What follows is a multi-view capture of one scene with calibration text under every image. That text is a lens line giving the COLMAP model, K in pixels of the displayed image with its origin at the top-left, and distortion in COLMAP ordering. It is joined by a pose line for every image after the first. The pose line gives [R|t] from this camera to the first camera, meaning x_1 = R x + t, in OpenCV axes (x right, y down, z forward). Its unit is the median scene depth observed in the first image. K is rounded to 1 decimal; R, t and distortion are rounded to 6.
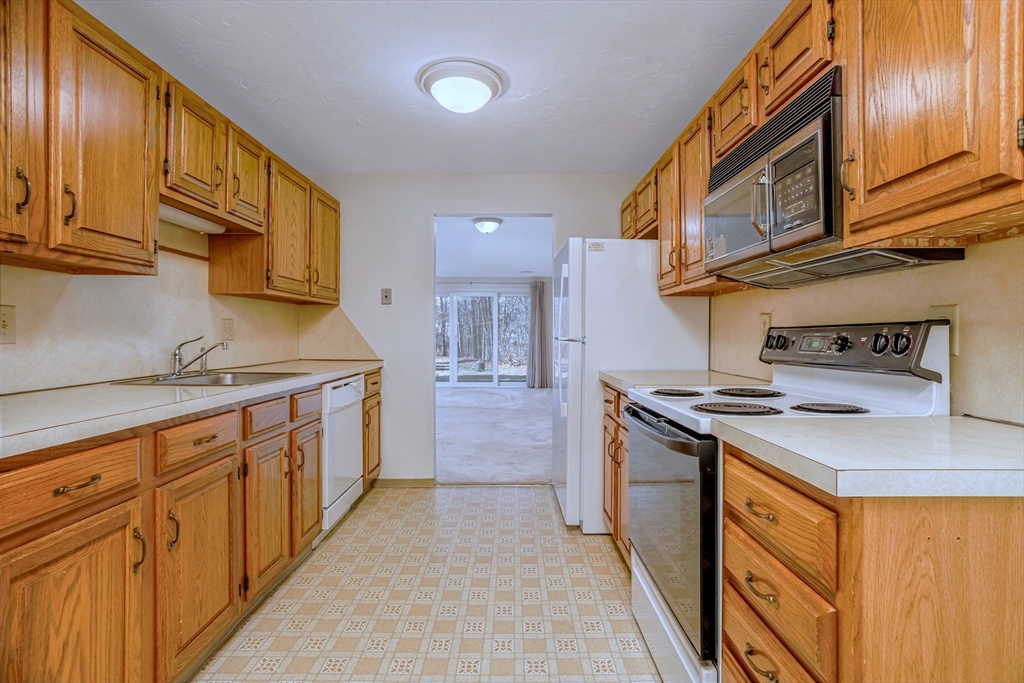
lens RADIAL K [[490.7, 0, 508.9], [0, 490.7, 331.7], [0, 0, 1]] dist [-0.049725, 0.031269]
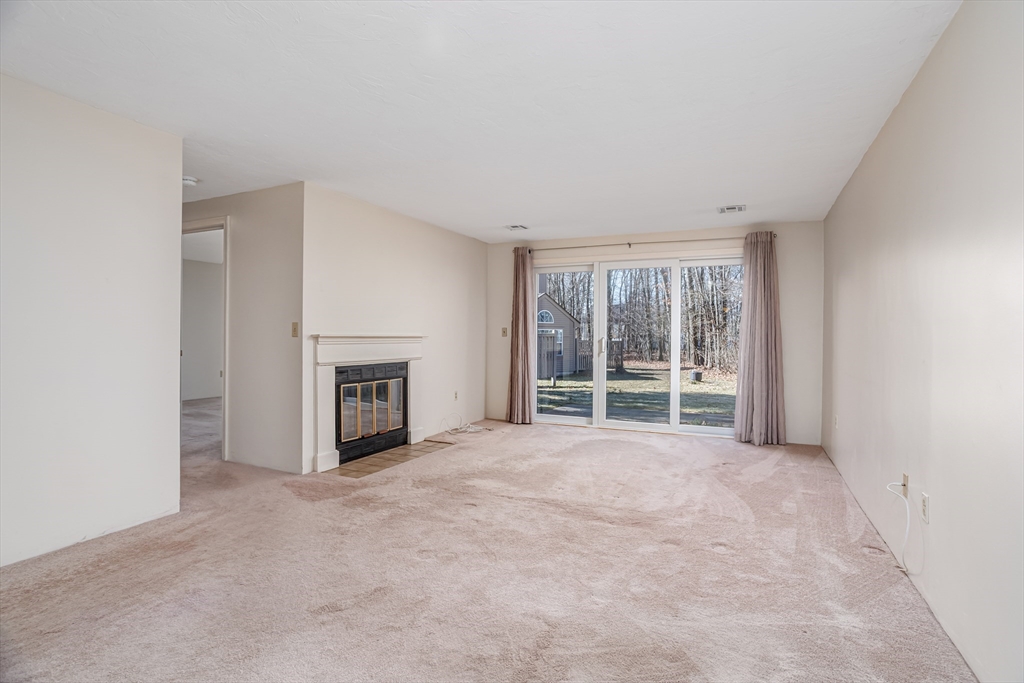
lens RADIAL K [[490.7, 0, 508.9], [0, 490.7, 331.7], [0, 0, 1]] dist [-0.049725, 0.031269]
pose [[0.900025, 0.002475, -0.435830, 0.043153], [-0.003636, 0.999992, -0.001831, 0.001726], [0.435822, 0.003233, 0.900027, 0.436339]]
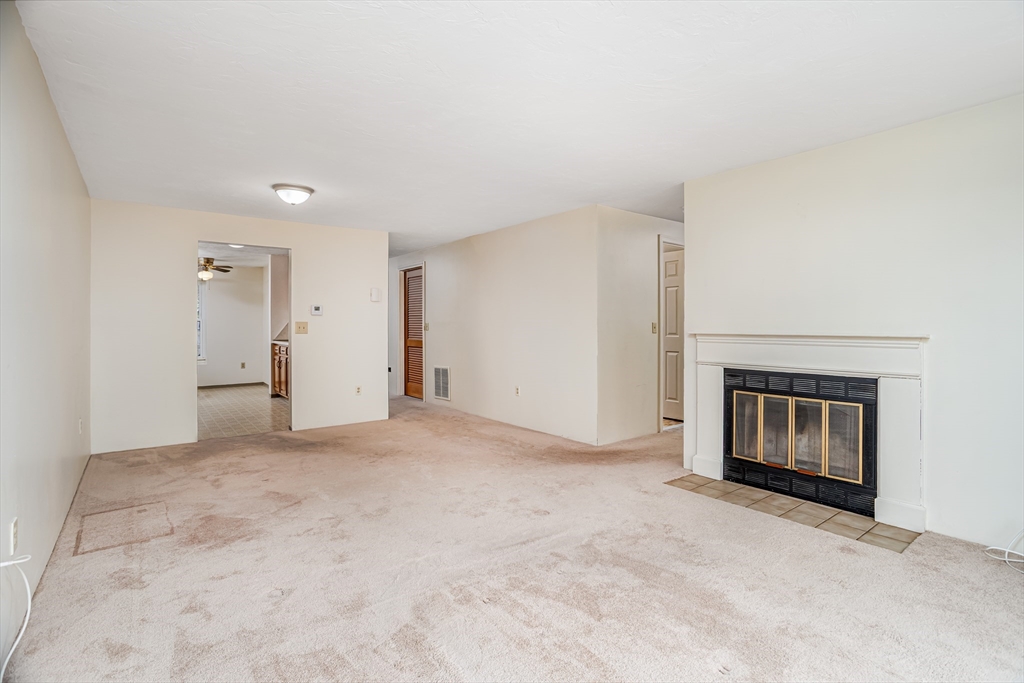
lens RADIAL K [[490.7, 0, 508.9], [0, 490.7, 331.7], [0, 0, 1]] dist [-0.049725, 0.031269]
pose [[-0.794973, 0.002204, -0.606641, 0.082434], [0.001459, 0.999997, 0.001721, 0.002953], [0.606643, 0.000483, -0.794974, 0.931812]]
